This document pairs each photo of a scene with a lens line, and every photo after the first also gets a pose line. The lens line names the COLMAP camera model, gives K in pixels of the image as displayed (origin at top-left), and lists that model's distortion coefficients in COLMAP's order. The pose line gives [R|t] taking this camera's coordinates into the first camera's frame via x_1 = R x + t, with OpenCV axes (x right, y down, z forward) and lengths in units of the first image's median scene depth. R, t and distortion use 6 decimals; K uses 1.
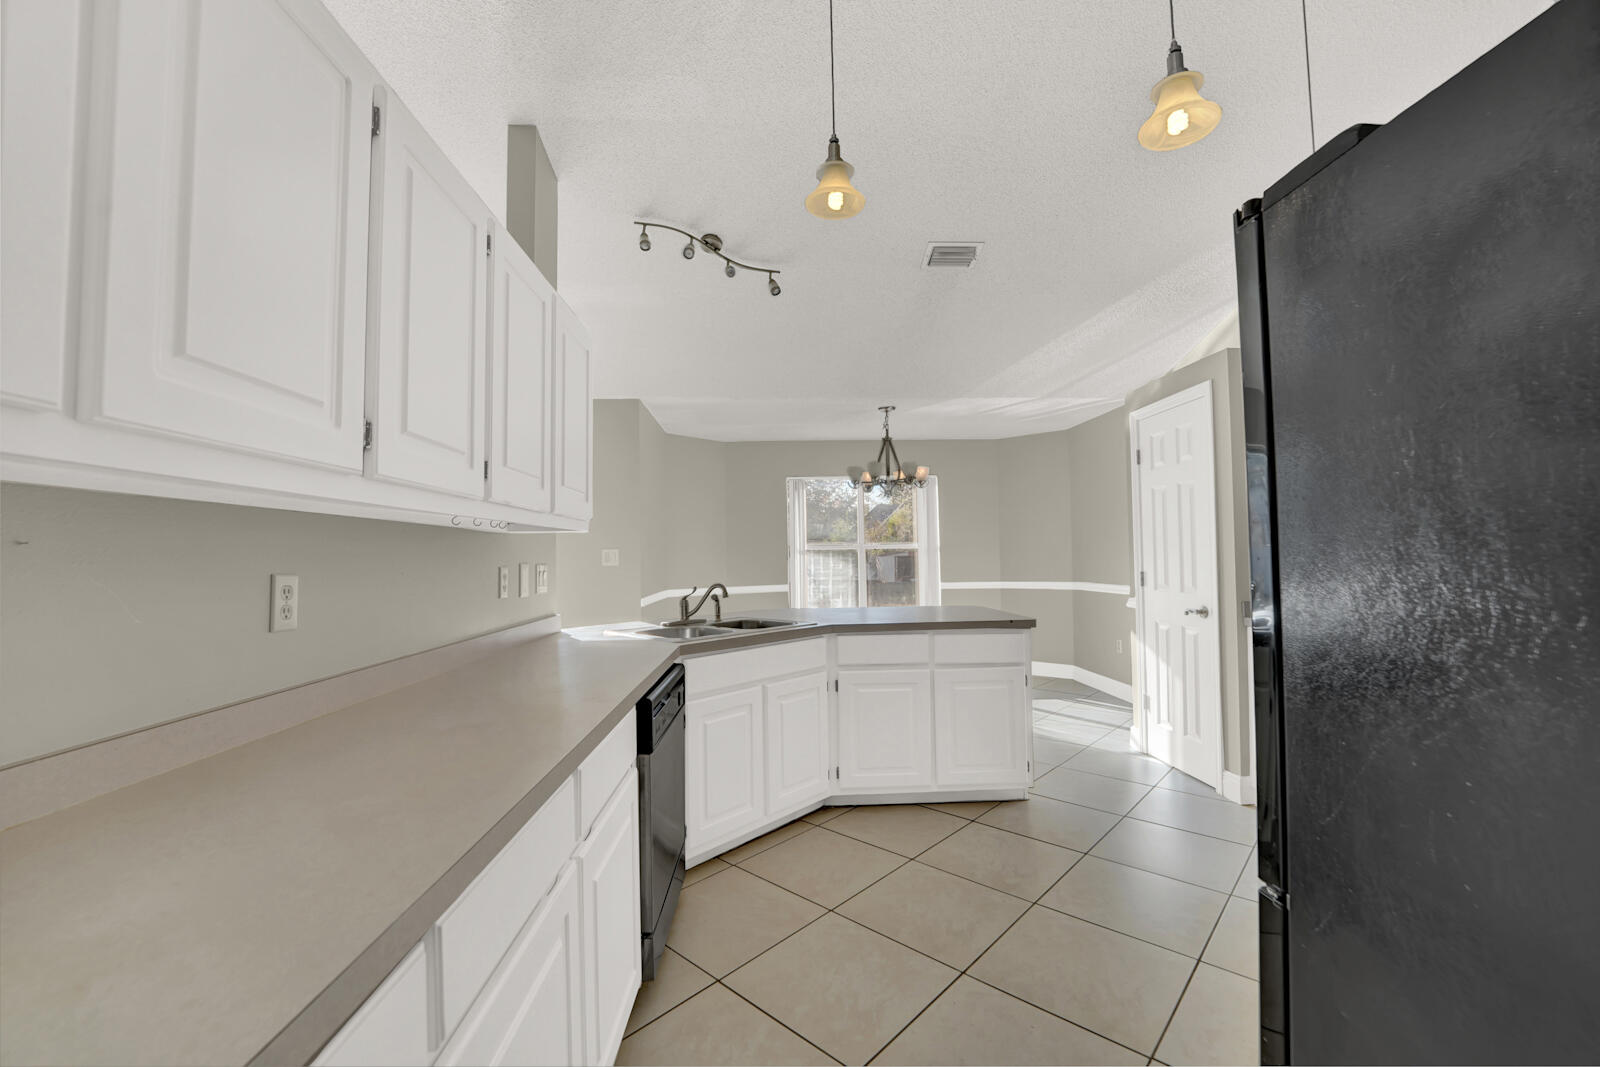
lens RADIAL K [[650.2, 0, 797.6], [0, 650.2, 537.1], [0, 0, 1]] dist [-0.020491, 0.000081]
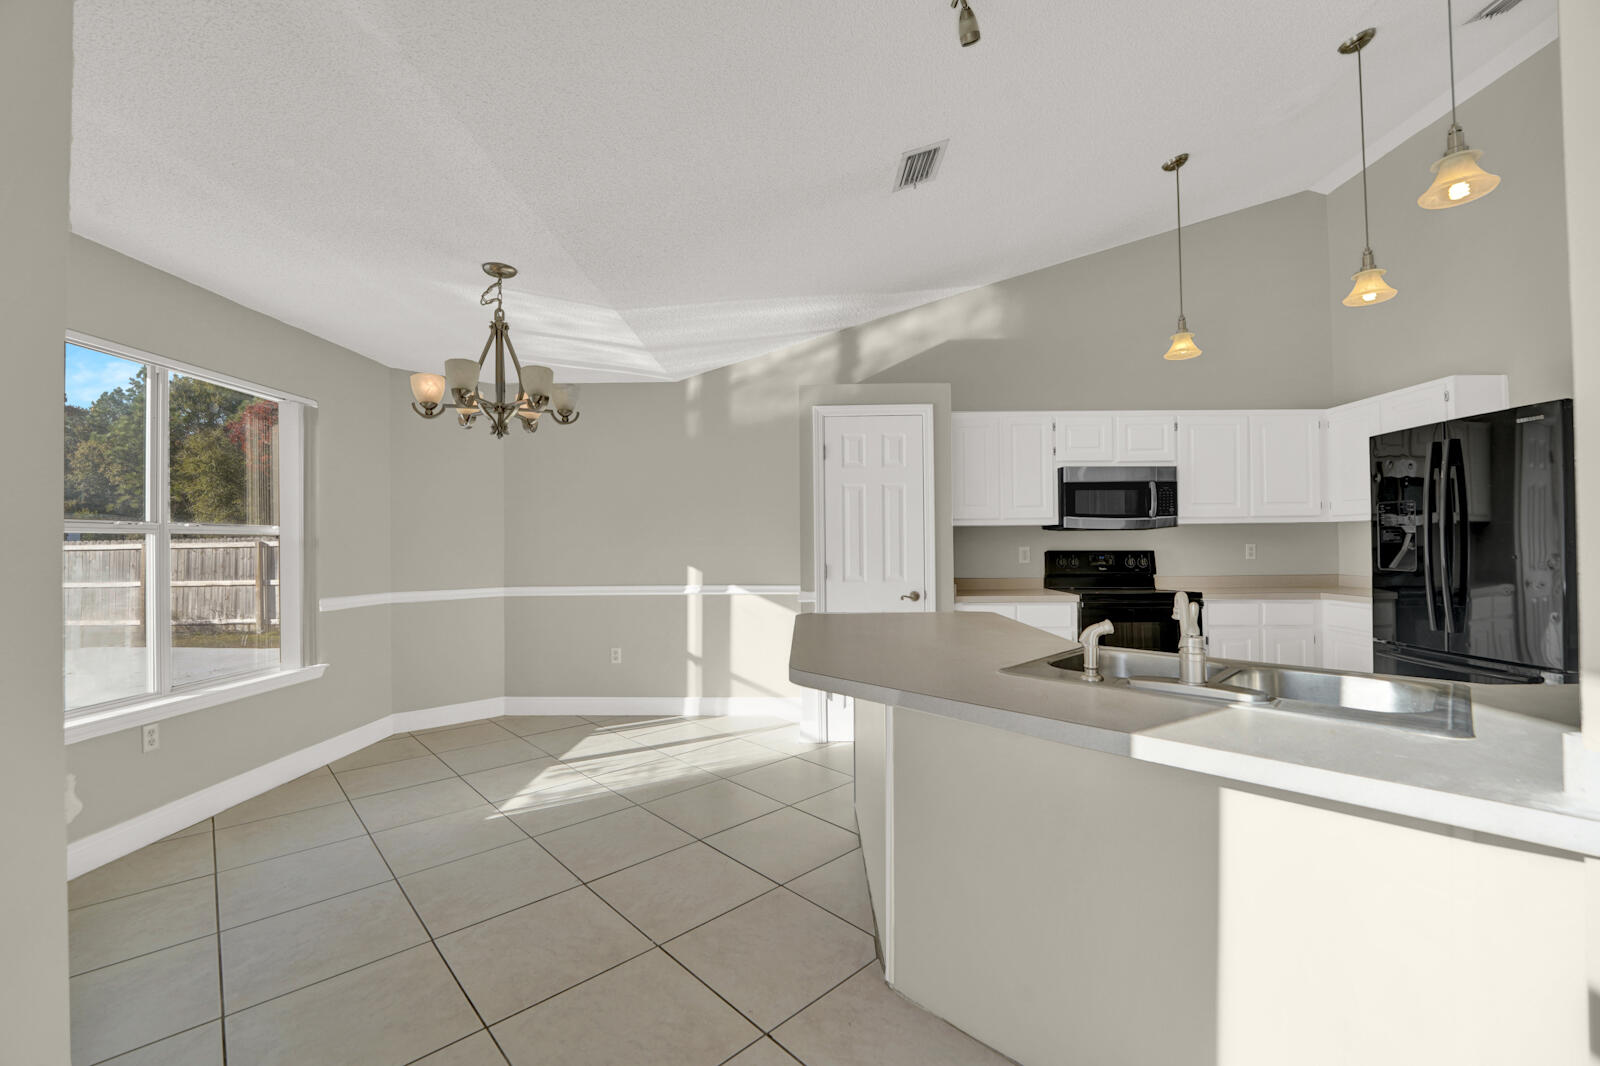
lens RADIAL K [[650.2, 0, 797.6], [0, 650.2, 536.6], [0, 0, 1]] dist [-0.020491, 0.000081]
pose [[0.062084, 0.024433, 0.997772, -0.322097], [-0.021924, 0.999492, -0.023111, 0.021526], [-0.997830, -0.020440, 0.062588, 0.634270]]
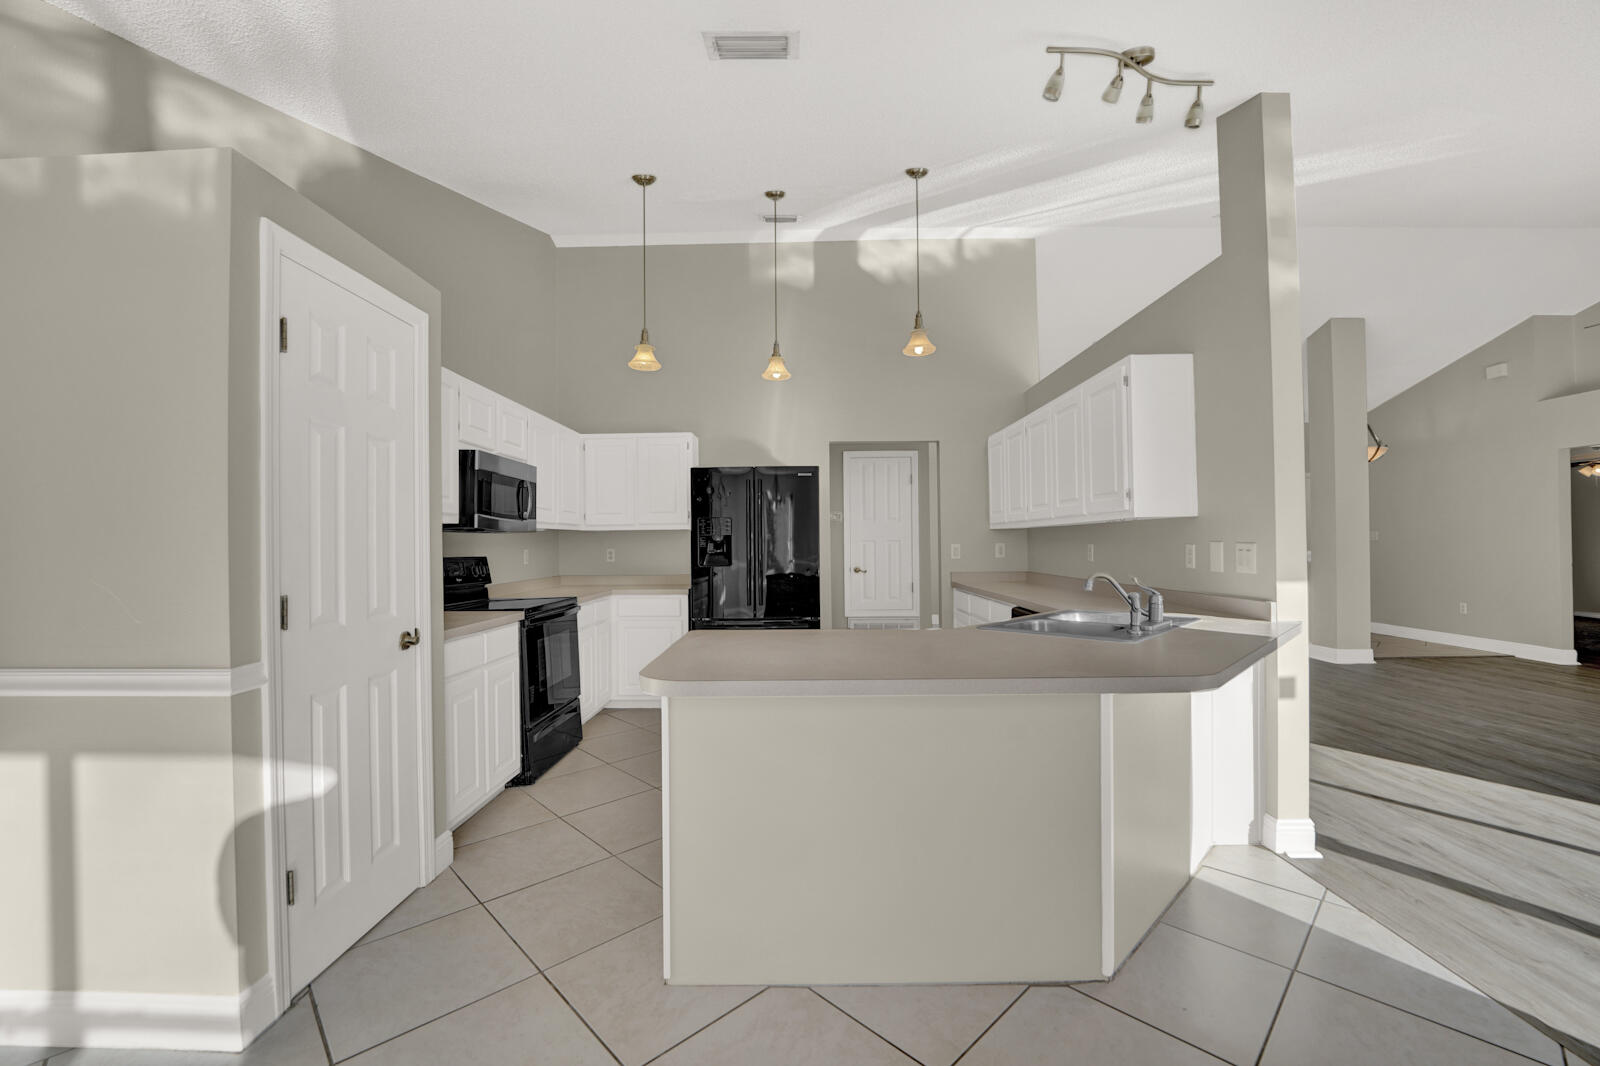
lens RADIAL K [[650.2, 0, 797.6], [0, 650.2, 536.6], [0, 0, 1]] dist [-0.020491, 0.000081]
pose [[-0.998605, 0.026967, 0.045390, 0.107819], [0.025215, 0.998931, -0.038744, 0.024439], [-0.046386, -0.037545, -0.998218, 0.919459]]
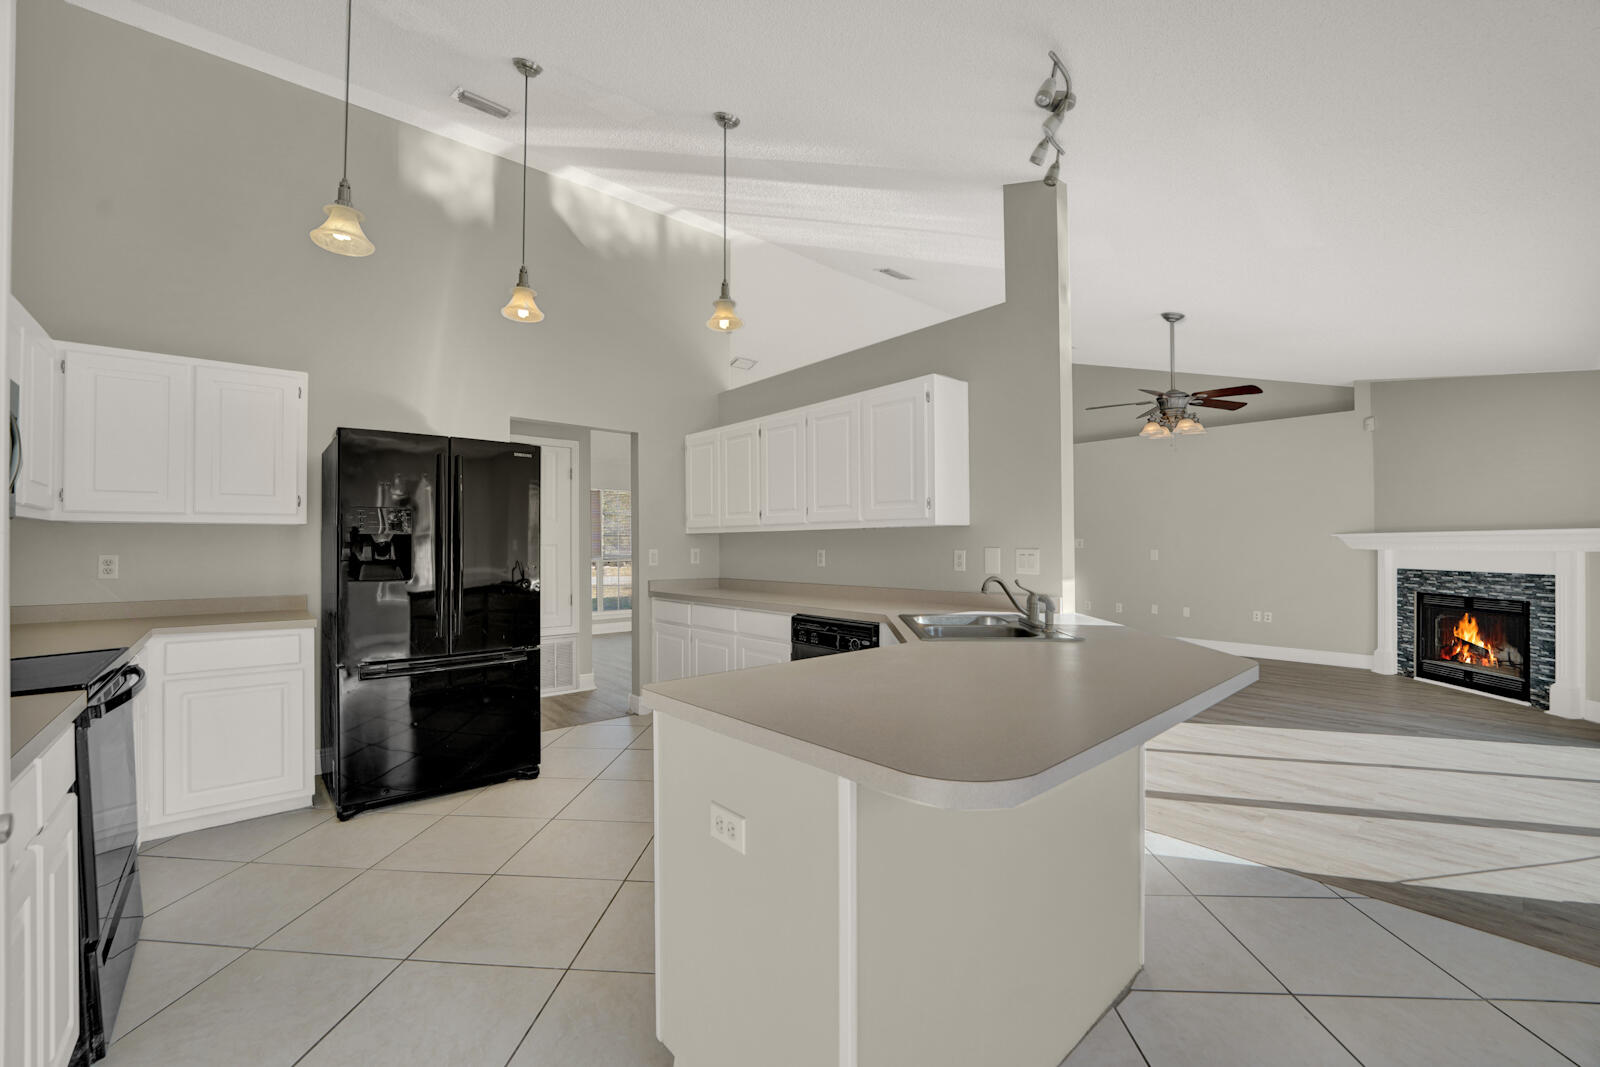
lens RADIAL K [[639.2, 0, 794.5], [0, 639.2, 545.8], [0, 0, 1]] dist [-0.020237, 0.000517]
pose [[-0.779608, 0.018614, -0.625991, 0.299880], [0.034116, 0.999336, -0.012772, 0.017037], [0.625338, -0.031313, -0.779725, 0.746667]]
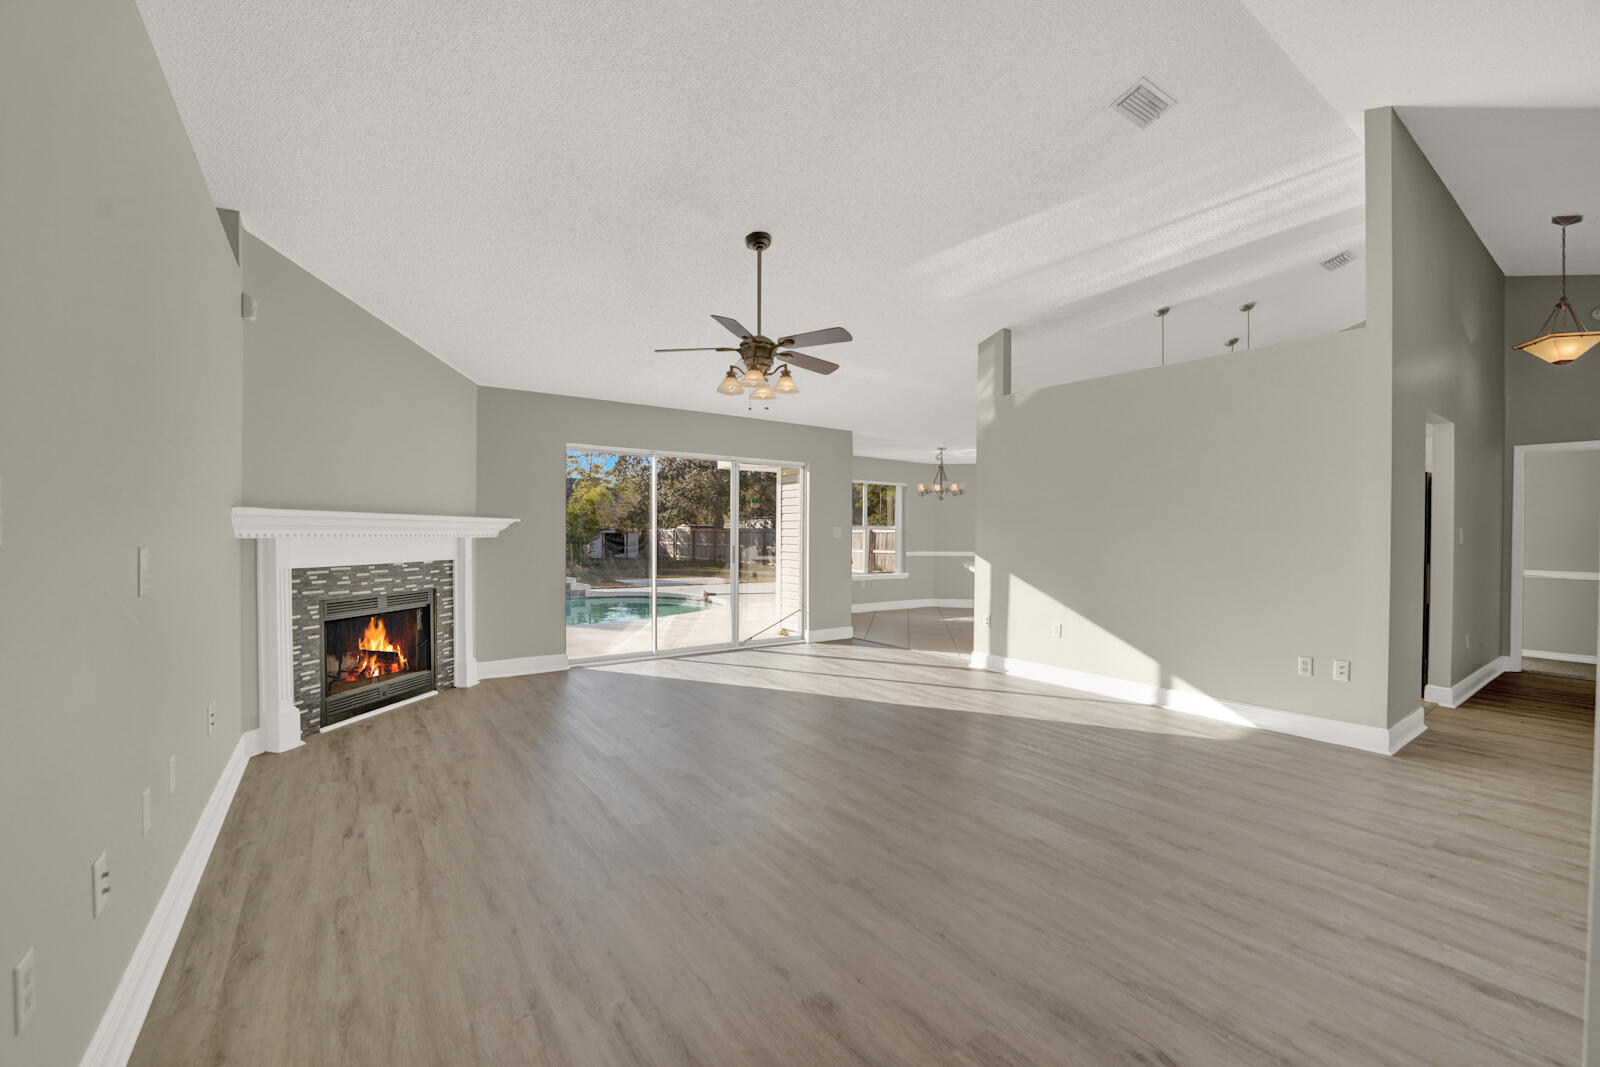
lens RADIAL K [[650.5, 0, 771.8], [0, 650.5, 539.1], [0, 0, 1]] dist [-0.040548, 0.000103]
pose [[0.851282, 0.017079, 0.524431, -1.001151], [-0.034868, 0.999102, 0.024060, 0.013119], [-0.523549, -0.038768, 0.851113, -0.206009]]
